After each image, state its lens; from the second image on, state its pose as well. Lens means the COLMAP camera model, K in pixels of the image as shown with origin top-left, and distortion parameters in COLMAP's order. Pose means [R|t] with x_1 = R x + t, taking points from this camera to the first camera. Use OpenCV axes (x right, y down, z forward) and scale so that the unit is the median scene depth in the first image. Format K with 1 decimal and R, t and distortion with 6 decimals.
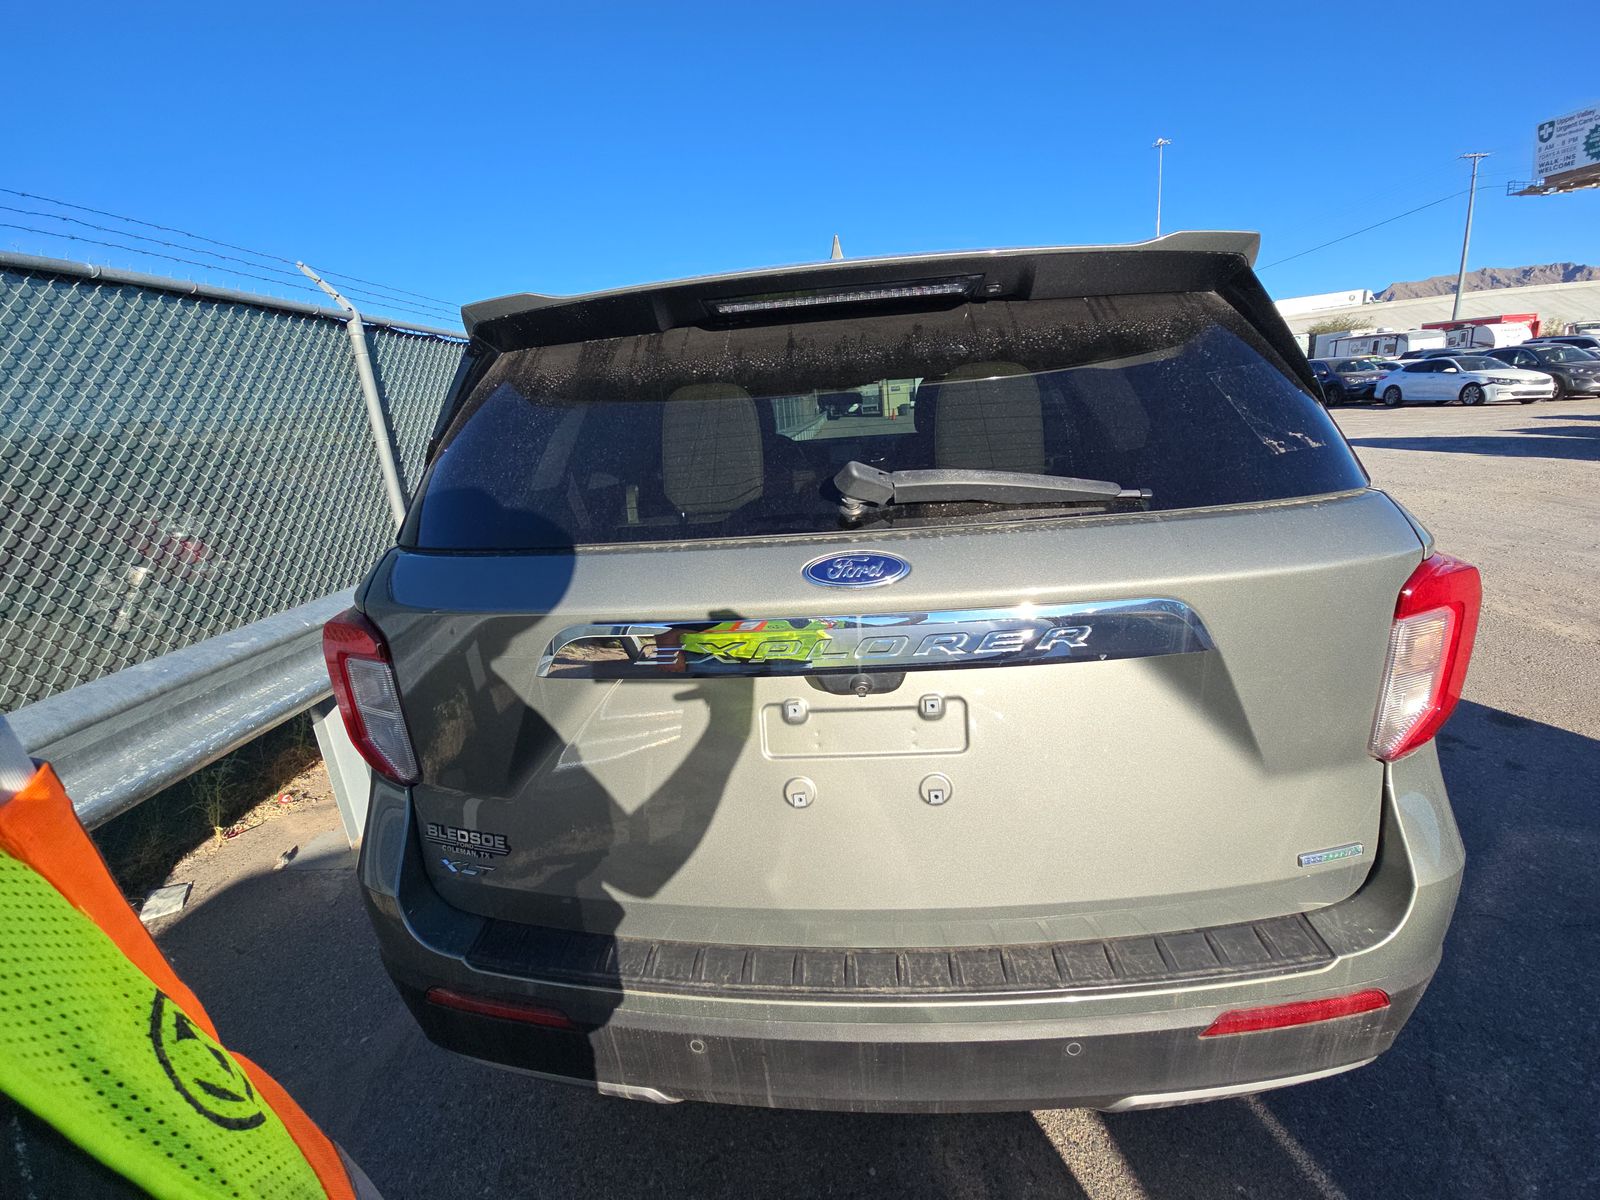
lens RADIAL K [[635.6, 0, 793.6], [0, 635.6, 586.6], [0, 0, 1]] dist [0.042446, -0.025582]
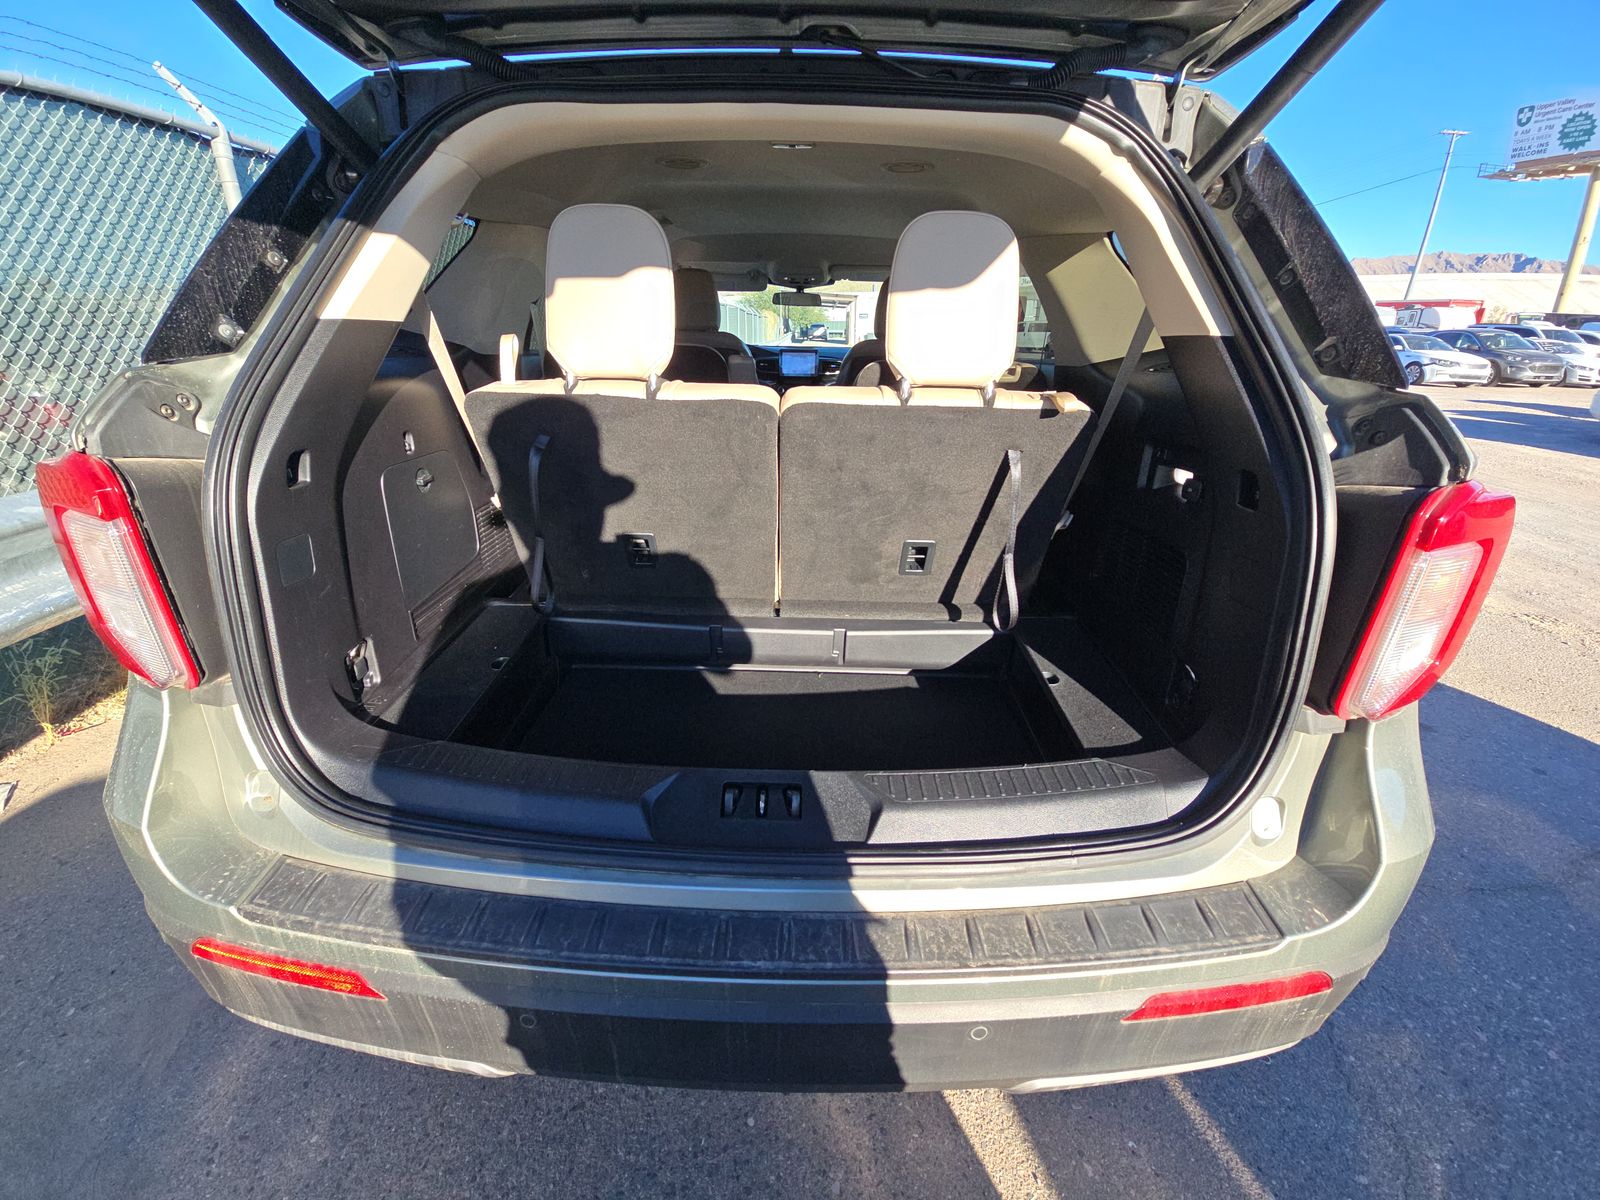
lens RADIAL K [[635.6, 0, 793.6], [0, 635.6, 586.6], [0, 0, 1]] dist [0.042446, -0.025582]
pose [[0.994500, 0.064790, 0.082292, 0.054074], [-0.073382, 0.991646, 0.106083, 0.040979], [-0.074731, -0.111539, 0.990946, 0.156561]]
